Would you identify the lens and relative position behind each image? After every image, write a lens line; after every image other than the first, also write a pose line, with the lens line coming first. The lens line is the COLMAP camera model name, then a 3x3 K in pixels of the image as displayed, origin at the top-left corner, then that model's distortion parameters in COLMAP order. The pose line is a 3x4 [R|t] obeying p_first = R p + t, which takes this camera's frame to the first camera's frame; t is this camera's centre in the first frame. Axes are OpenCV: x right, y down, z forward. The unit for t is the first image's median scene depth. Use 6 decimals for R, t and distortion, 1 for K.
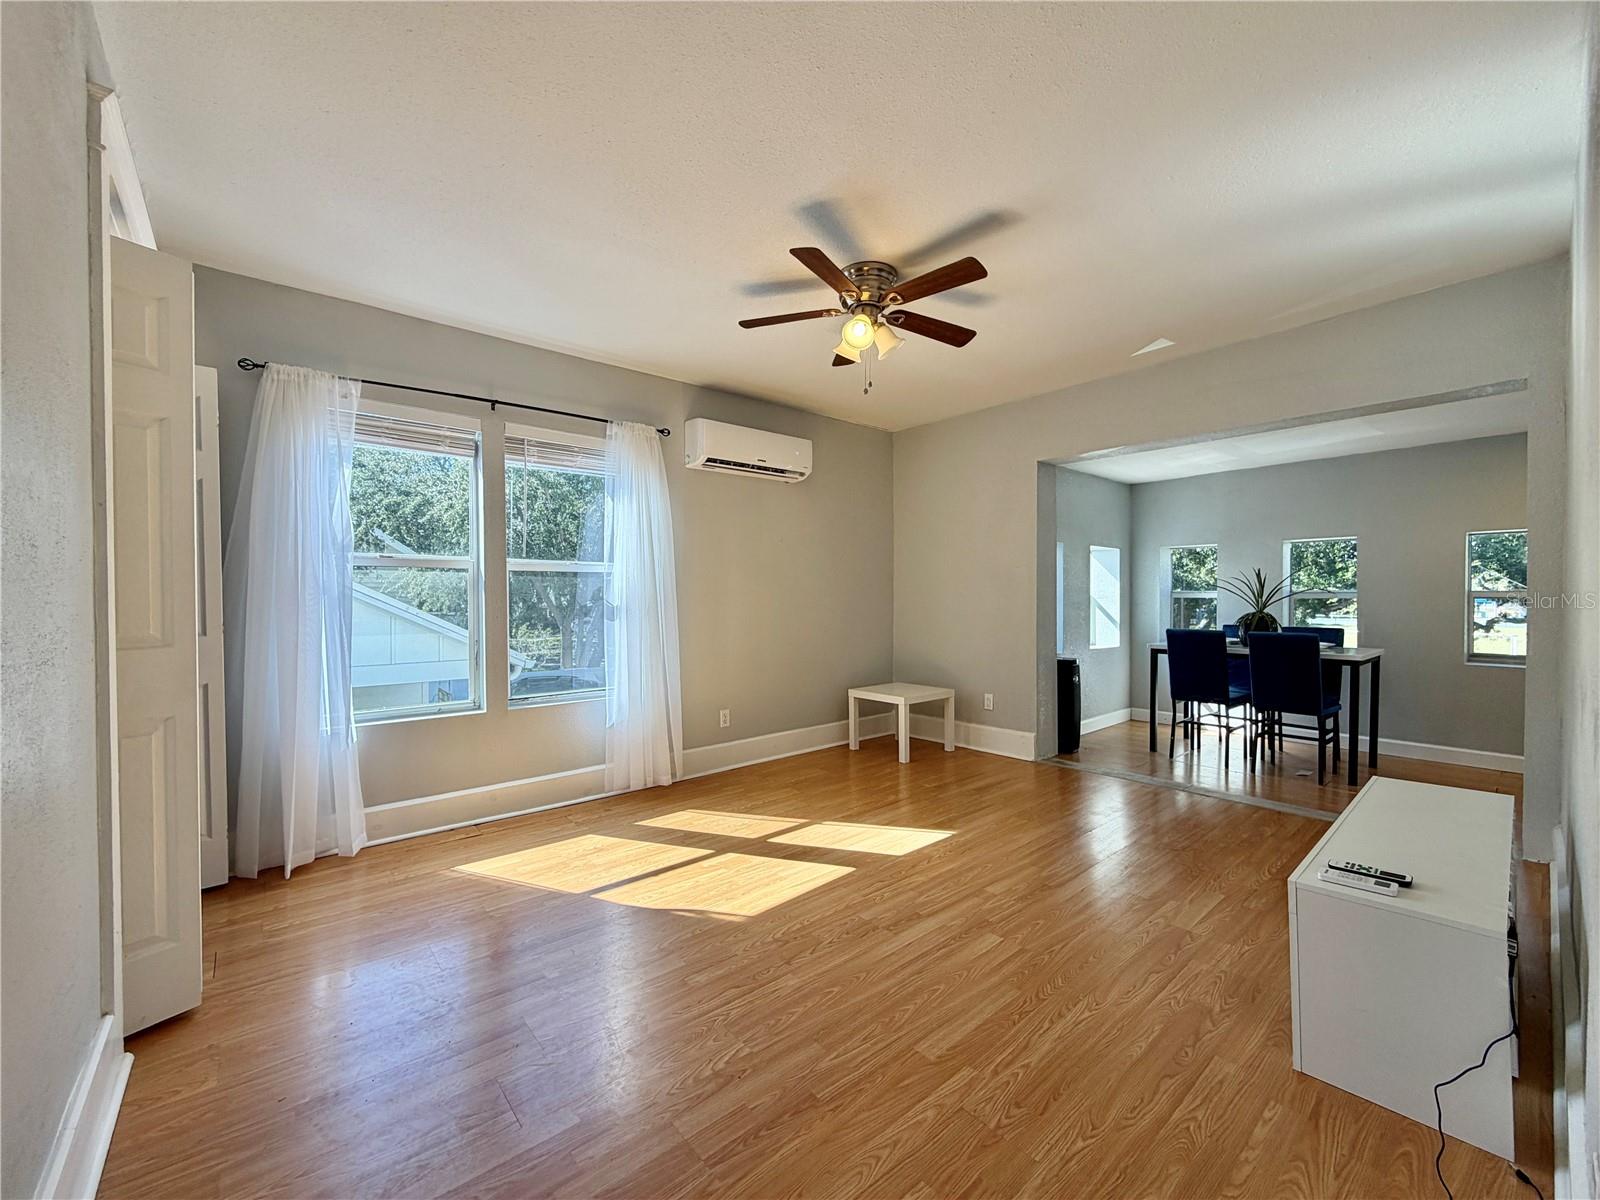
lens RADIAL K [[638.8, 0, 795.8], [0, 638.8, 599.0], [0, 0, 1]] dist [-0.001193, 0.000166]
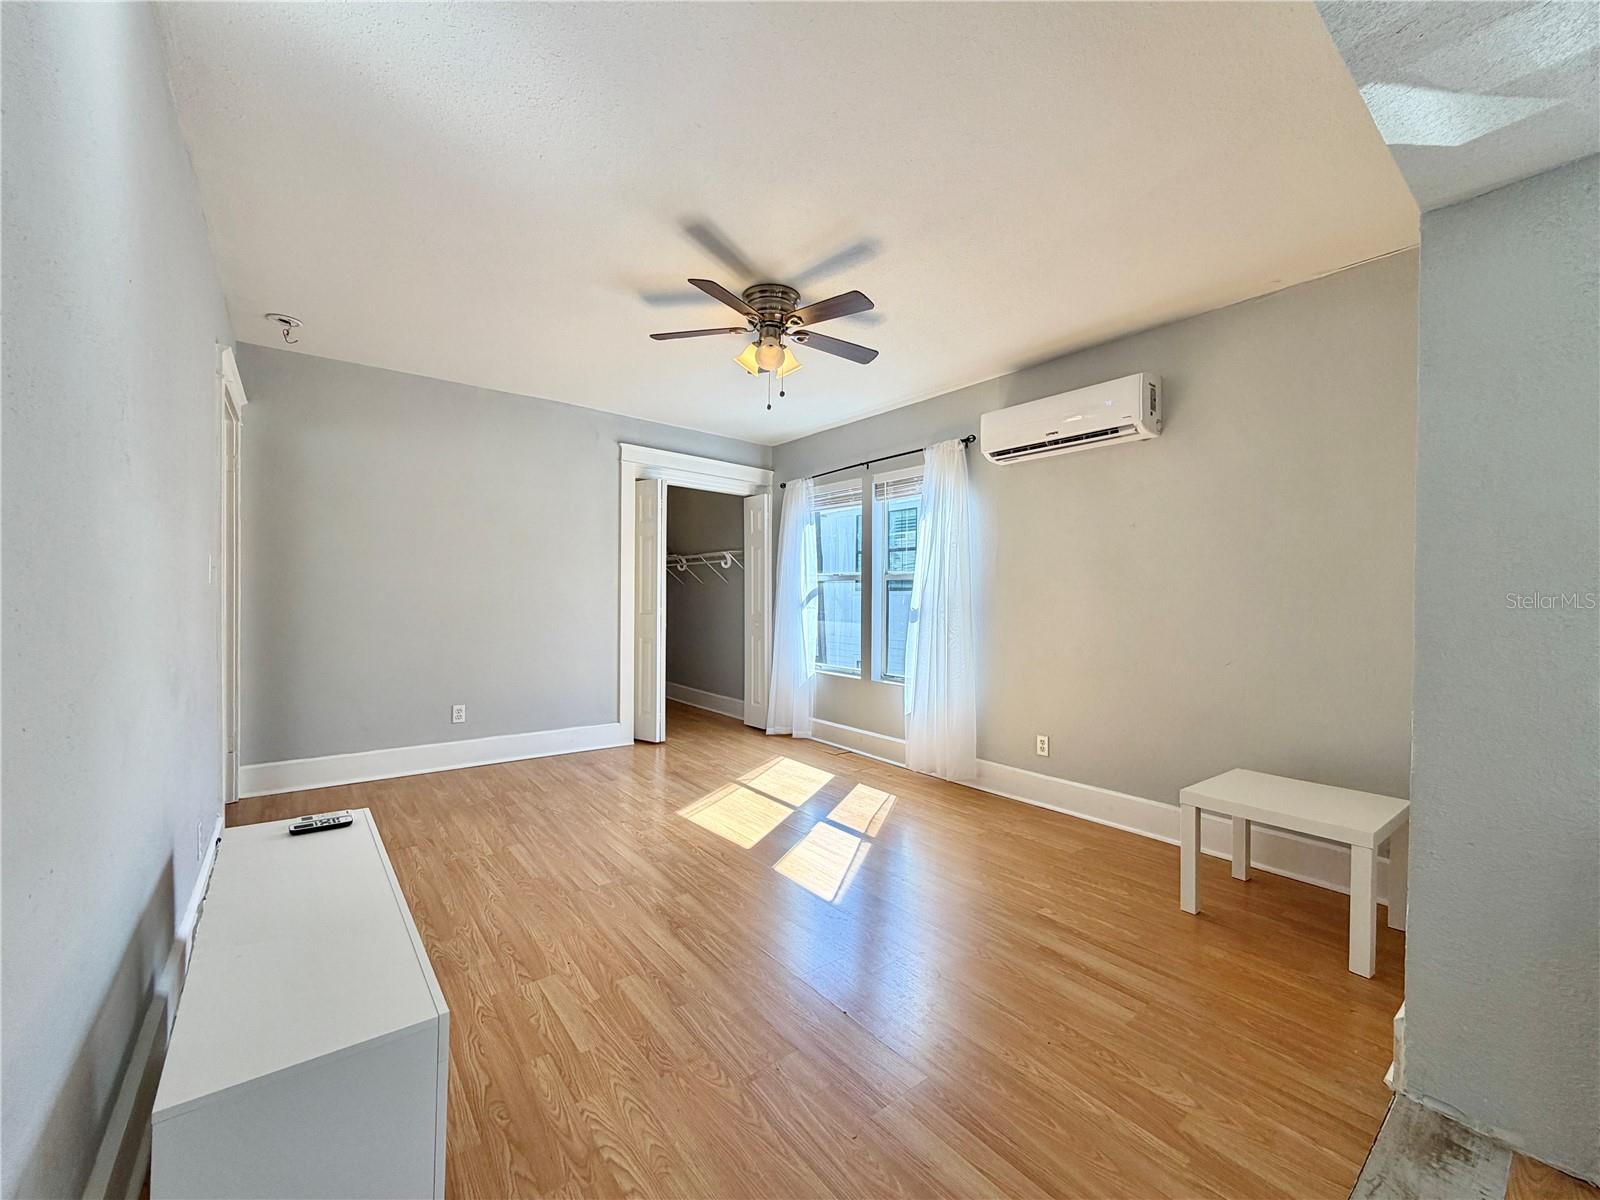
lens RADIAL K [[638.8, 0, 794.9], [0, 638.8, 596.6], [0, 0, 1]] dist [-0.001193, 0.000166]
pose [[-0.044935, 0.003618, -0.998983, 1.034810], [-0.013253, 0.999903, 0.004217, -0.014714], [0.998902, 0.013429, -0.044882, 0.971064]]
